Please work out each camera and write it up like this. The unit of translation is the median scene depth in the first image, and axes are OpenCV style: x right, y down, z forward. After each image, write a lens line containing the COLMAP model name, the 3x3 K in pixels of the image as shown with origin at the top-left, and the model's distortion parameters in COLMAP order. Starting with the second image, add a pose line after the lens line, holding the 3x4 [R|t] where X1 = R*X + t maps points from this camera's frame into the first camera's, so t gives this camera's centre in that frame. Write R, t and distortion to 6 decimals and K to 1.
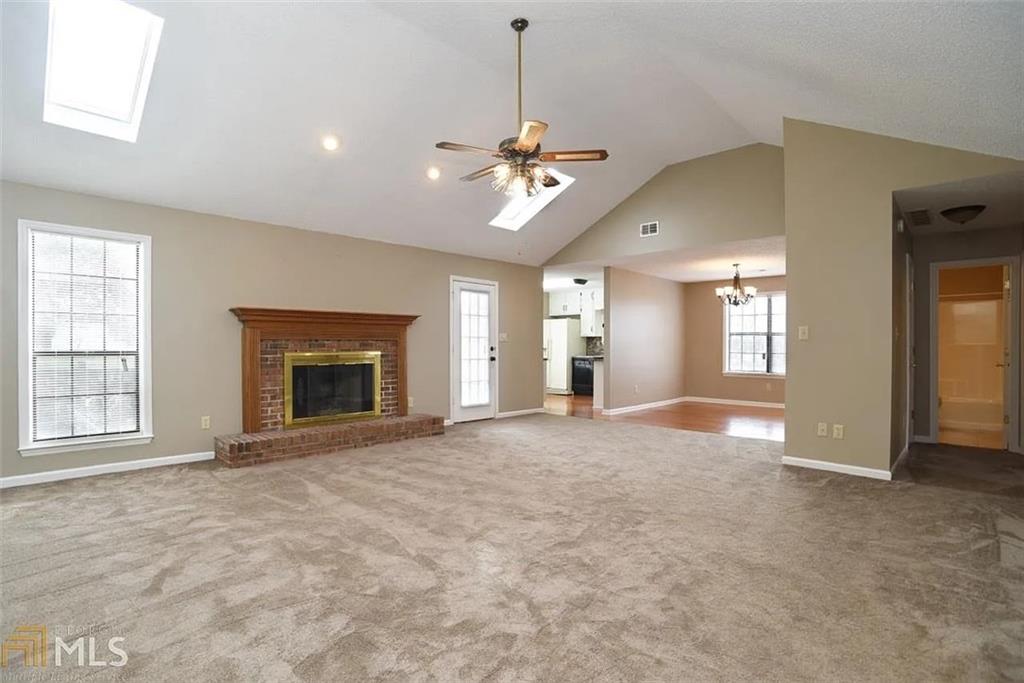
lens RADIAL K [[531.3, 0, 512.0], [0, 531.3, 341.5], [0, 0, 1]] dist [-0.001308, 0.000260]
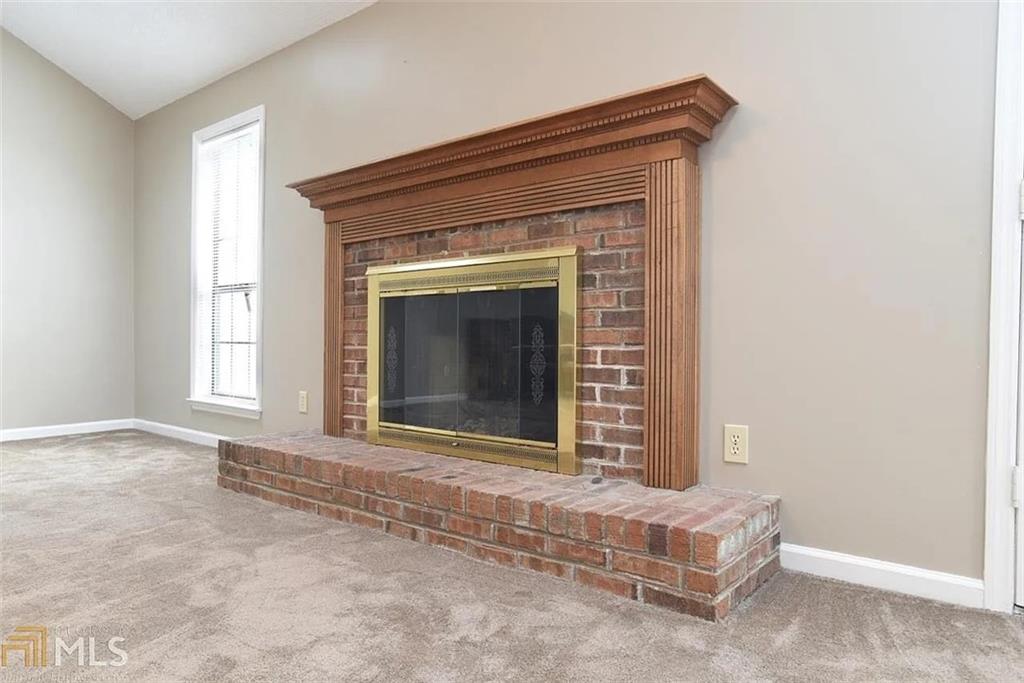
lens RADIAL K [[661.2, 0, 512.0], [0, 661.2, 341.5], [0, 0, 1]] dist [-0.047612, -0.000250]
pose [[0.089144, -0.003850, -0.996011, 0.117218], [-0.003119, 0.999987, -0.004144, 0.074575], [0.996014, 0.003476, 0.089131, 0.952123]]
